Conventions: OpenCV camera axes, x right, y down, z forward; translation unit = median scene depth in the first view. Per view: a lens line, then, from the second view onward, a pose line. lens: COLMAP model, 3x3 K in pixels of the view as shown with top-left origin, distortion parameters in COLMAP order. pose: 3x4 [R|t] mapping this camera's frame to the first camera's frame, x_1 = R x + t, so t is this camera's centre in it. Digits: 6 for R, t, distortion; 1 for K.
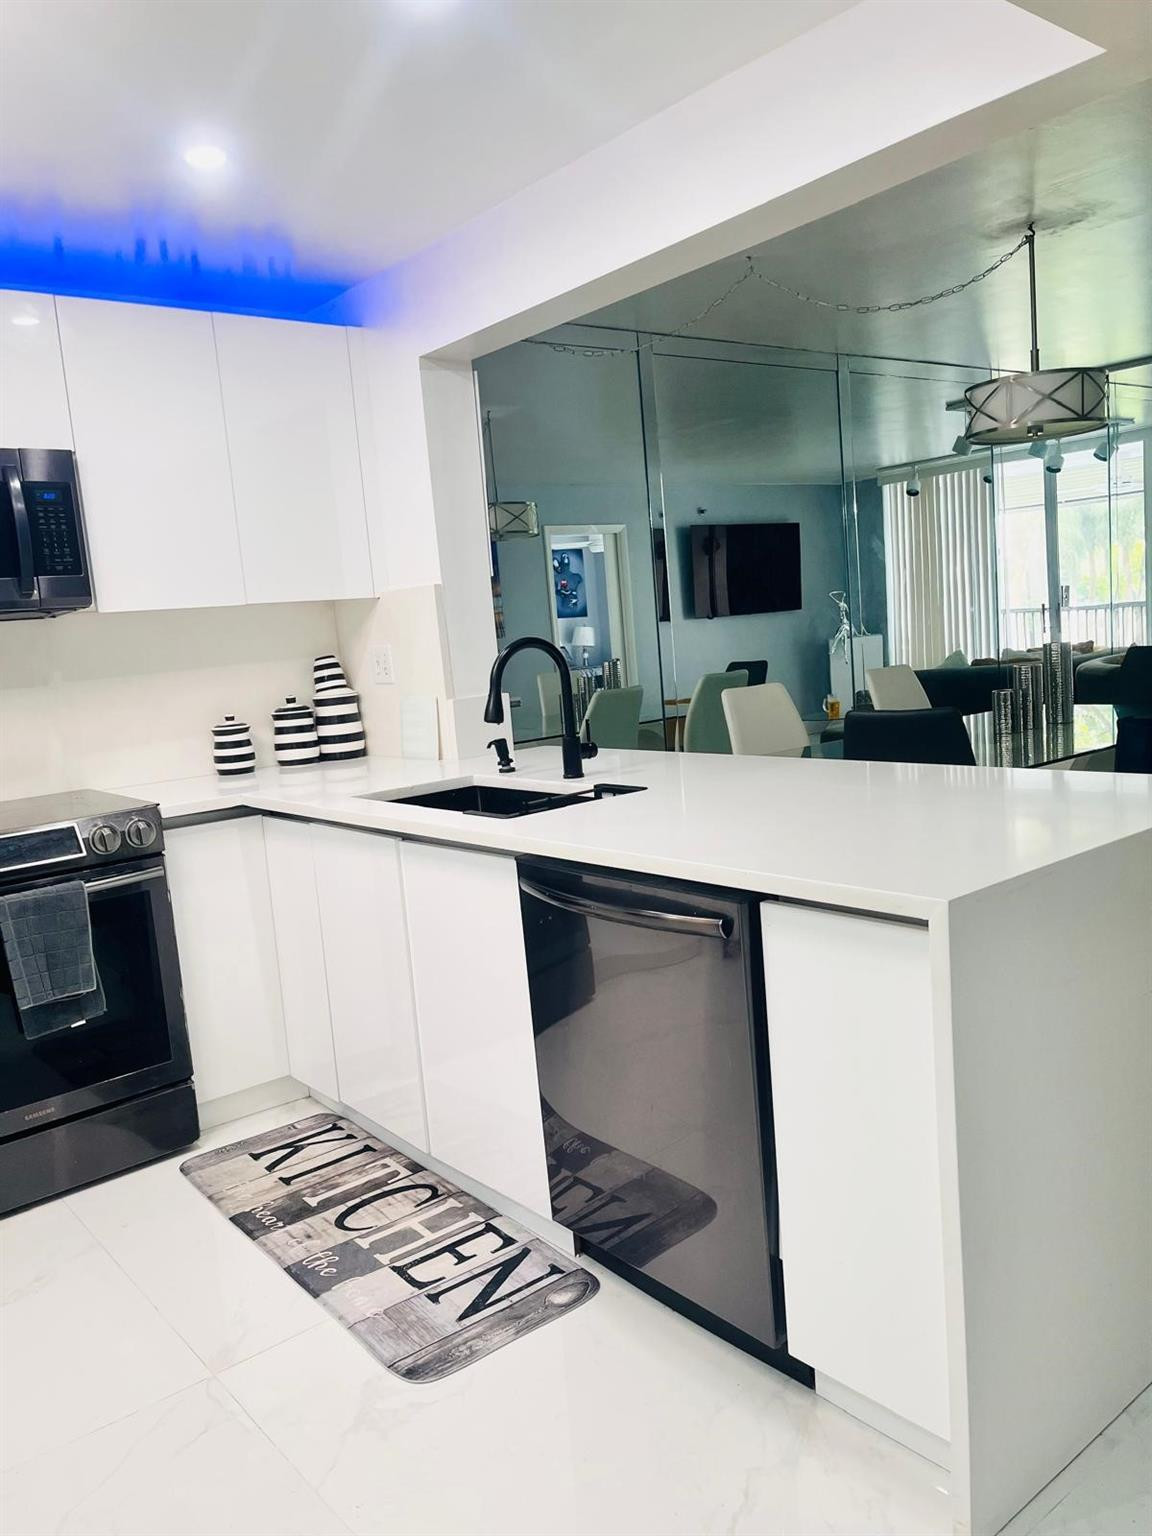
lens RADIAL K [[1119.3, 0, 576.0], [0, 1119.3, 768.0], [0, 0, 1]] dist [-0.060234, -0.000877]
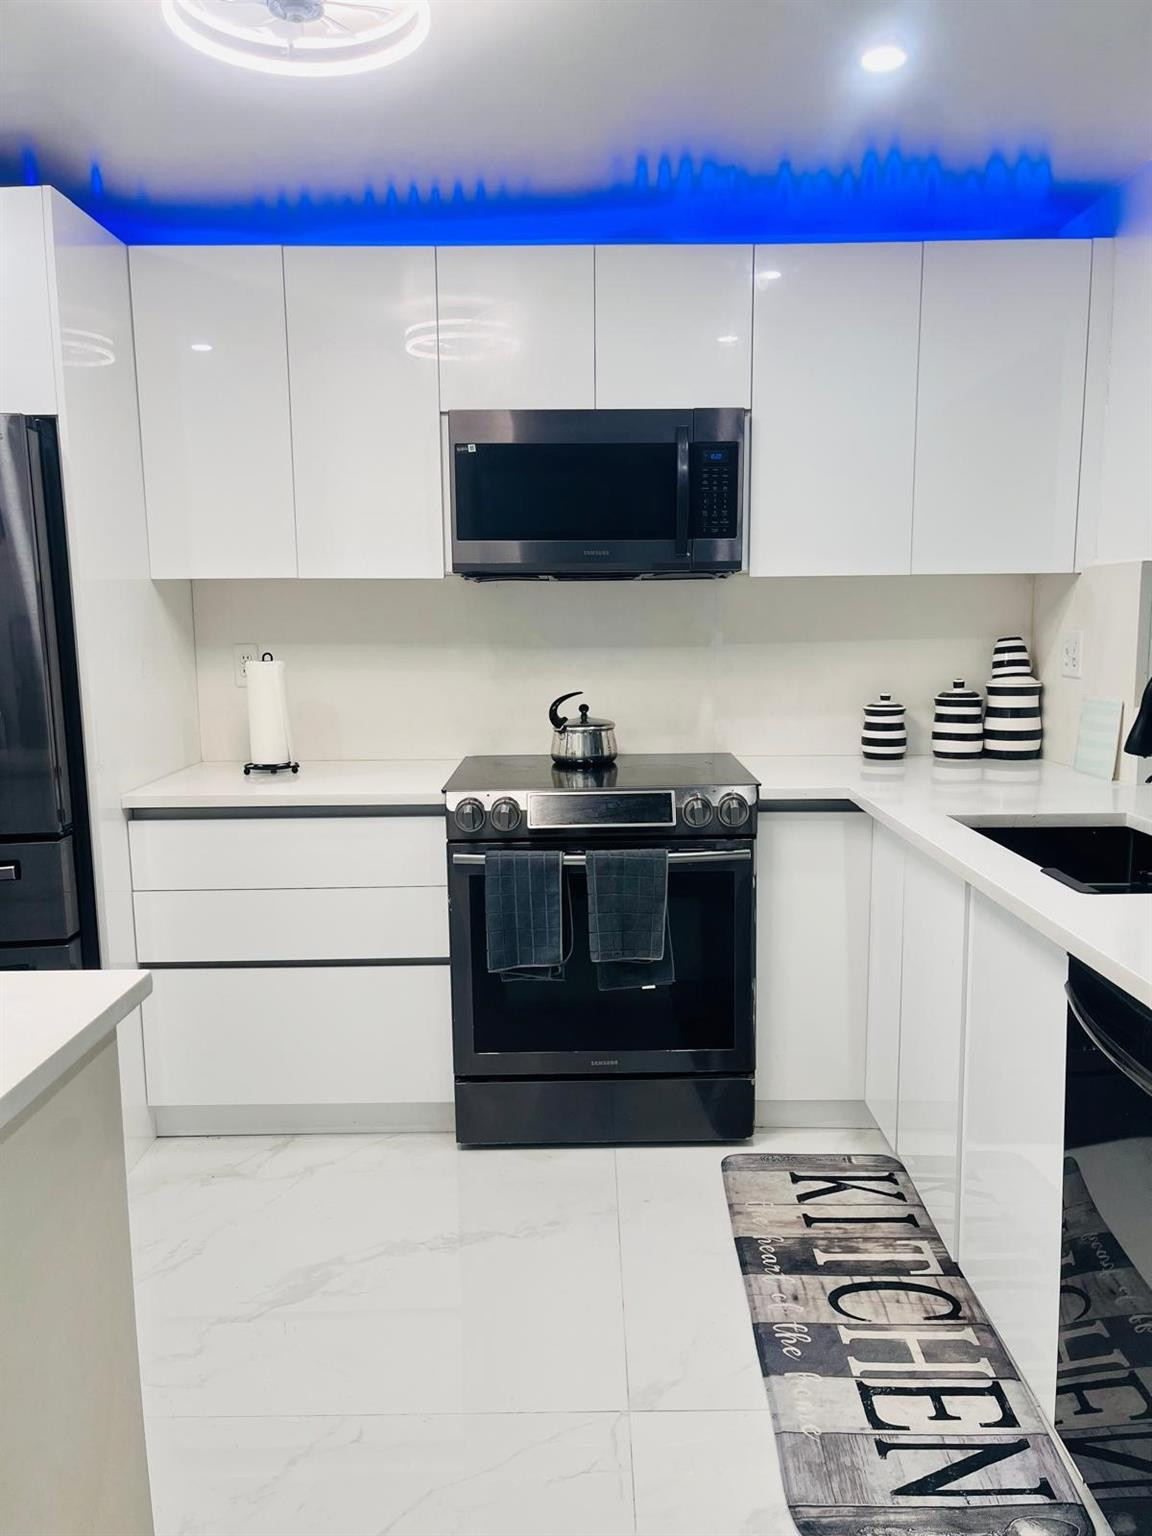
lens RADIAL K [[1101.8, 0, 576.0], [0, 1101.8, 768.0], [0, 0, 1]] dist [0.028027, -0.079517]
pose [[0.754666, 0.153356, -0.637935, 0.109815], [-0.123873, 0.988117, 0.090999, -0.049112], [0.644310, 0.010349, 0.764695, 0.176529]]
